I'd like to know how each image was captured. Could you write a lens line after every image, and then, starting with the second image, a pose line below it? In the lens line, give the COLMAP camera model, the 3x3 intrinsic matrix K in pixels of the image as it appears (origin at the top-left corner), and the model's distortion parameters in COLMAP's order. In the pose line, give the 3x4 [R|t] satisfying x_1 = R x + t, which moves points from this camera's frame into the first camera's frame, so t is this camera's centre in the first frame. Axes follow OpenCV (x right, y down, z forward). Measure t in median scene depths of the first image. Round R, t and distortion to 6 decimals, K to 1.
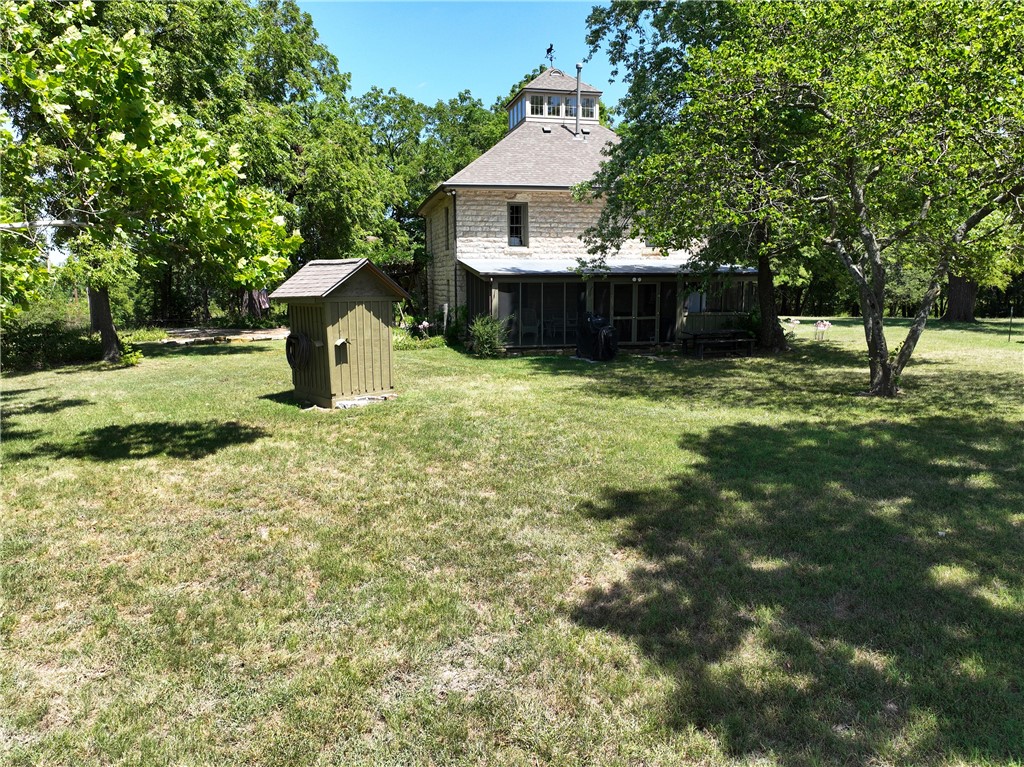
lens RADIAL K [[721.9, 0, 512.0], [0, 721.9, 383.5], [0, 0, 1]] dist [0.002678, 0.001738]
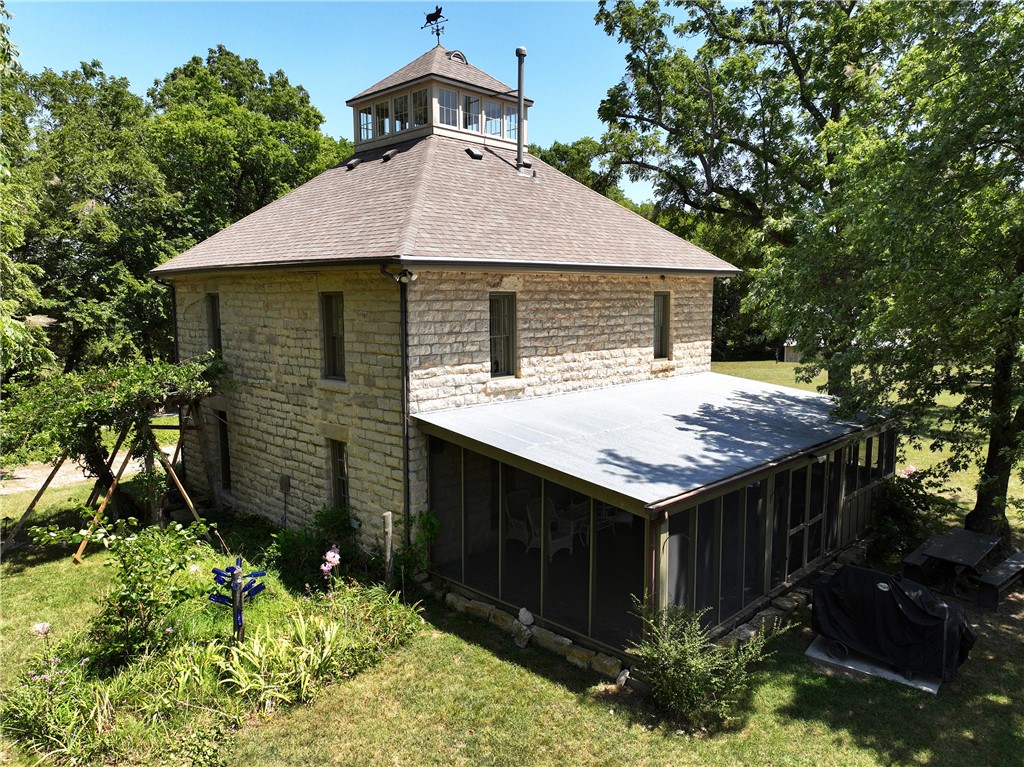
lens RADIAL K [[721.9, 0, 512.0], [0, 721.9, 383.5], [0, 0, 1]] dist [0.002678, 0.001738]
pose [[0.846766, -0.060622, 0.528499, -0.260452], [0.072192, 0.997390, -0.001260, -0.183874], [-0.527044, 0.039220, 0.848933, 0.557344]]
